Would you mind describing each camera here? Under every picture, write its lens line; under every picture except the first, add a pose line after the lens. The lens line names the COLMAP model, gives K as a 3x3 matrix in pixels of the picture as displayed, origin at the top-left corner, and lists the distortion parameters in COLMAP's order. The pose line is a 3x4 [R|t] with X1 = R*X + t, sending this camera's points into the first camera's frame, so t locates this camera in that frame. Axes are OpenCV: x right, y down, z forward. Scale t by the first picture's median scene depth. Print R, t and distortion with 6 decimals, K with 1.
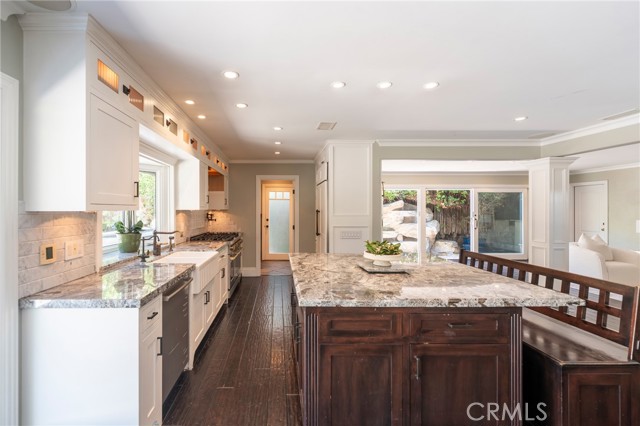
lens RADIAL K [[278.2, 0, 283.5], [0, 278.2, 209.0], [0, 0, 1]] dist [-0.000475, -0.000025]
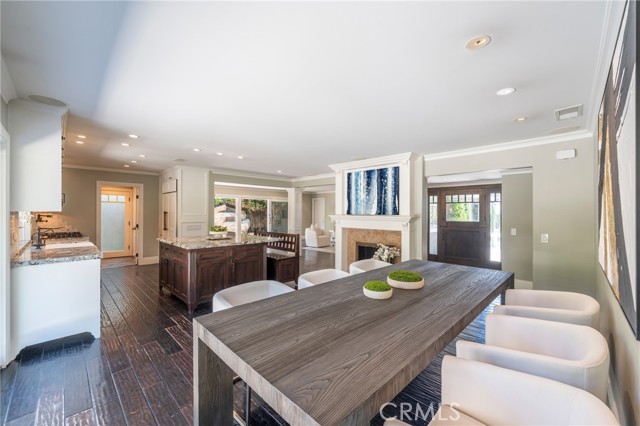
lens RADIAL K [[250.0, 0, 335.5], [0, 250.0, 212.2], [0, 0, 1]] dist [-0.000139, -0.000070]
pose [[0.678910, 0.002080, 0.734218, -0.169377], [-0.004249, 0.999990, 0.001096, 0.001465], [-0.734209, -0.003864, 0.678913, -0.367168]]
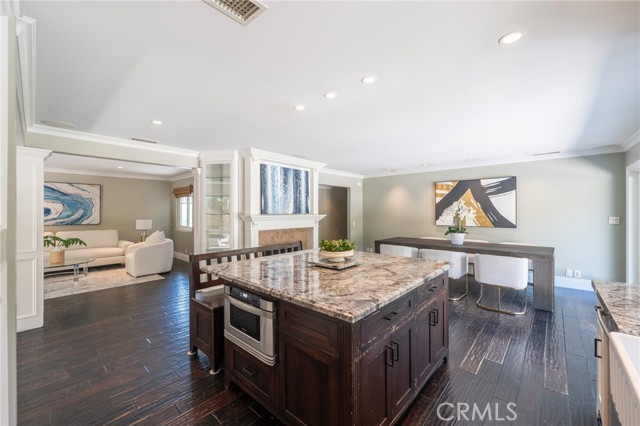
lens RADIAL K [[257.8, 0, 319.2], [0, 257.8, 211.0], [0, 0, 1]] dist [-0.000879, -0.000257]
pose [[-0.721462, 0.002343, 0.692450, -0.132681], [0.001255, 0.999997, -0.002076, 0.002739], [-0.692453, -0.000629, -0.721463, 0.649292]]
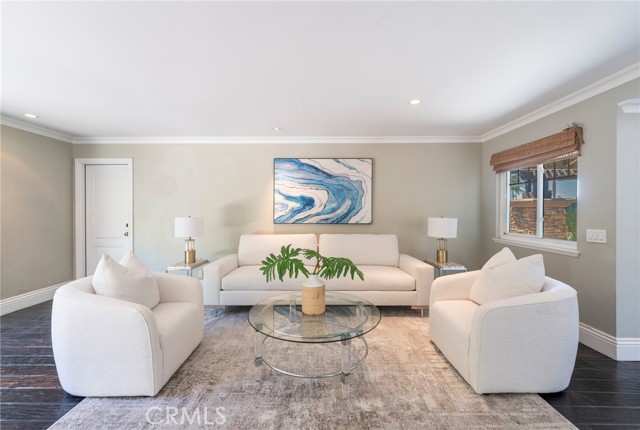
lens RADIAL K [[260.4, 0, 316.8], [0, 260.4, 212.3], [0, 0, 1]] dist [-0.001161, -0.000130]
pose [[0.037482, -0.003456, 0.999291, 0.649970], [-0.000737, 0.999994, 0.003486, 0.023889], [-0.999297, -0.000867, 0.037479, 0.618504]]
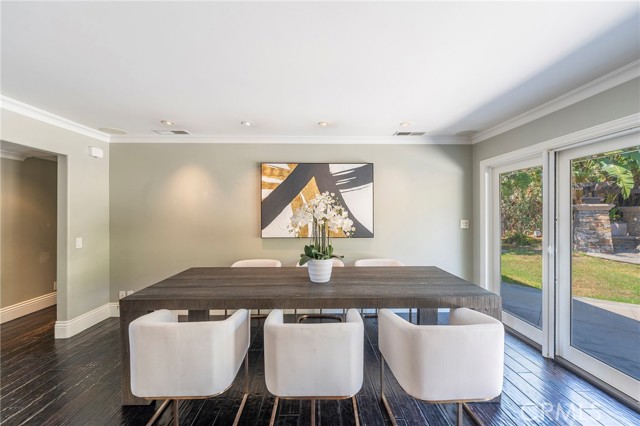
lens RADIAL K [[259.9, 0, 317.2], [0, 259.9, 212.2], [0, 0, 1]] dist [0.000360, 0.000060]
pose [[-0.999963, 0.000951, 0.008560, 0.107282], [0.000927, 0.999996, -0.002844, 0.001330], [-0.008562, -0.002836, -0.999959, 0.183428]]
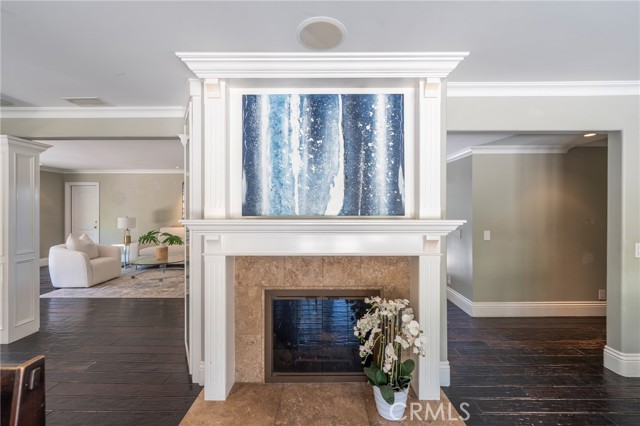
lens RADIAL K [[259.0, 0, 321.3], [0, 259.0, 209.1], [0, 0, 1]] dist [-0.000916, -0.000137]
pose [[0.035037, -0.002824, 0.999382, 0.205191], [0.000768, 0.999996, 0.002798, 0.001064], [-0.999386, 0.000670, 0.035039, 0.105904]]
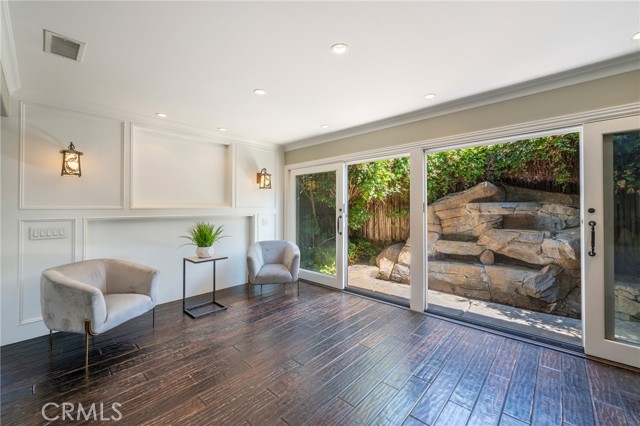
lens RADIAL K [[256.8, 0, 322.4], [0, 256.8, 208.1], [0, 0, 1]] dist [0.000937, 0.000036]
pose [[0.715469, -0.004202, -0.698632, 0.856566], [0.005772, 0.999983, -0.000104, 0.023048], [0.698620, -0.003958, 0.715482, 0.755357]]
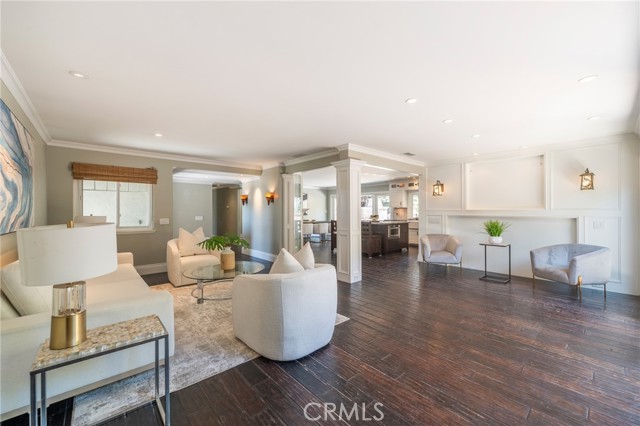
lens RADIAL K [[257.8, 0, 319.2], [0, 257.8, 211.0], [0, 0, 1]] dist [-0.000879, -0.000257]
pose [[-0.768795, -0.000518, -0.639495, 1.225561], [-0.000734, 1.000000, 0.000073, 0.024481], [0.639495, 0.000525, -0.768795, 1.234628]]
